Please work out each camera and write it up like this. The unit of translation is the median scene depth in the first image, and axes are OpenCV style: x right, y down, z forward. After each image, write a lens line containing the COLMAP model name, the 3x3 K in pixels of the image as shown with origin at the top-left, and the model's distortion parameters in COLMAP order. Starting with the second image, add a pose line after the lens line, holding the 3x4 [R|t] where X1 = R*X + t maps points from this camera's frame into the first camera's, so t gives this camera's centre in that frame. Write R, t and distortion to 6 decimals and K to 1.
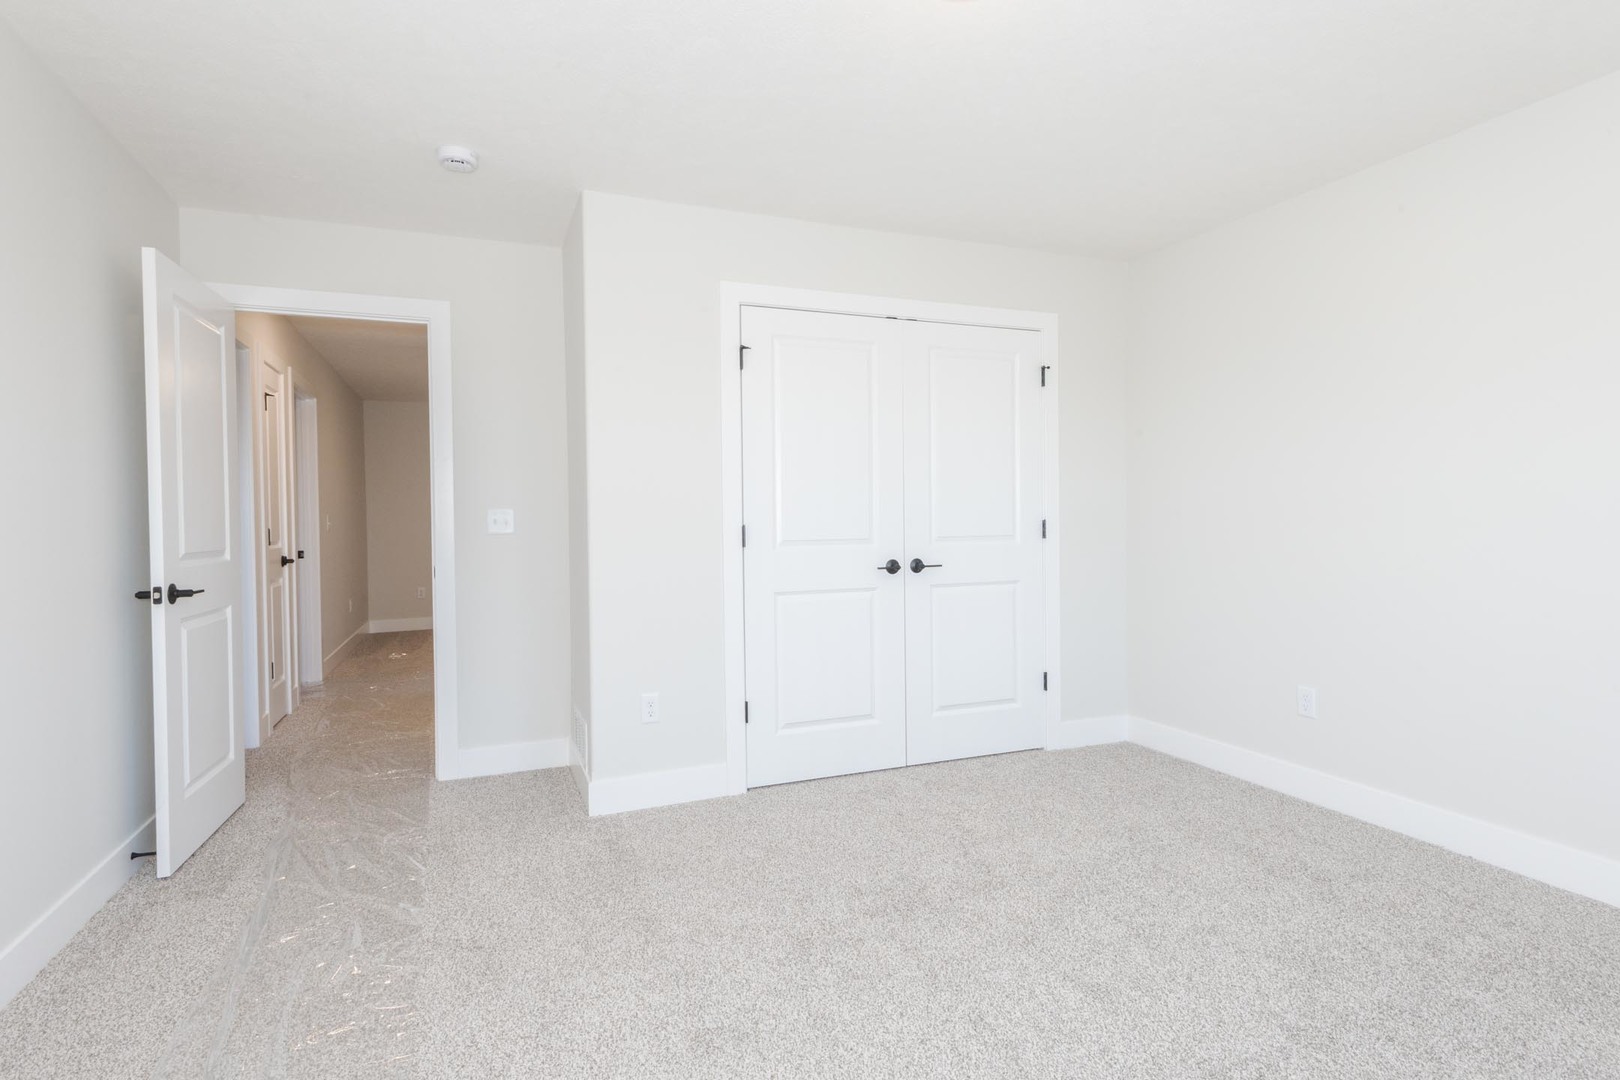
lens RADIAL K [[780.7, 0, 810.0], [0, 780.7, 540.0], [0, 0, 1]] dist [0.032796, 0.000058]
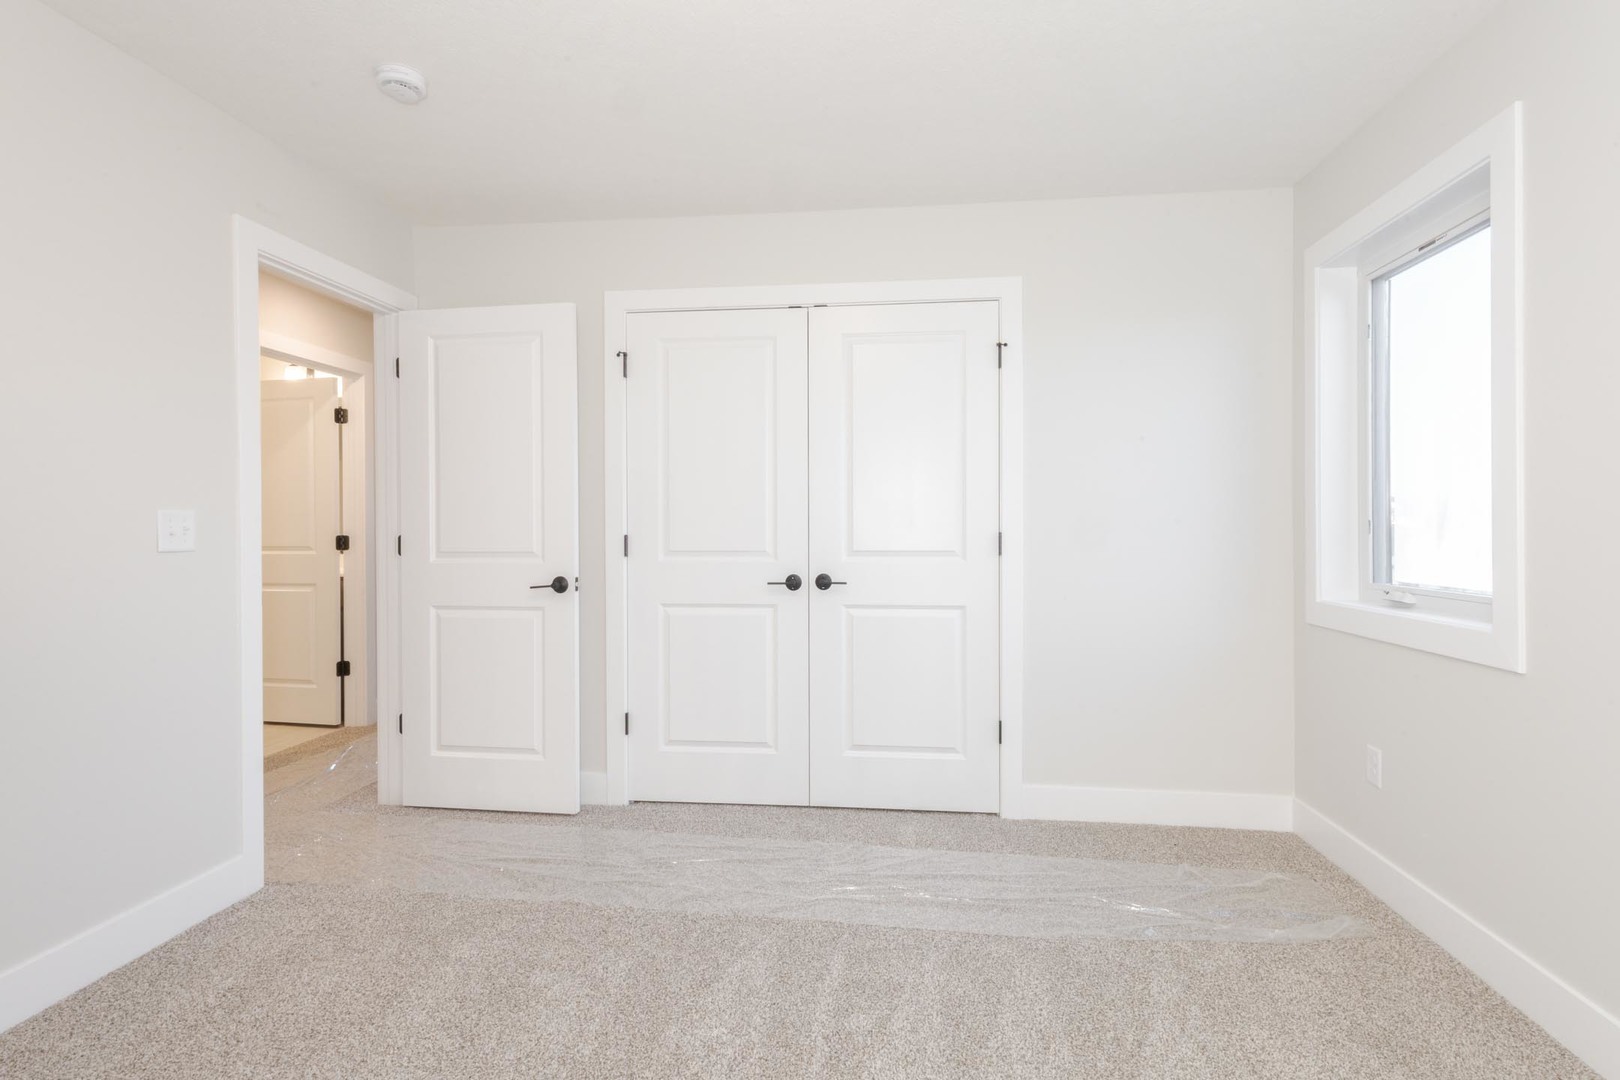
lens RADIAL K [[780.7, 0, 810.0], [0, 780.7, 540.0], [0, 0, 1]] dist [0.032796, 0.000058]
pose [[0.894888, 0.015614, -0.446018, 0.511945], [-0.018622, 0.999824, -0.002362, -0.012503], [0.445903, 0.010419, 0.895021, 0.196022]]
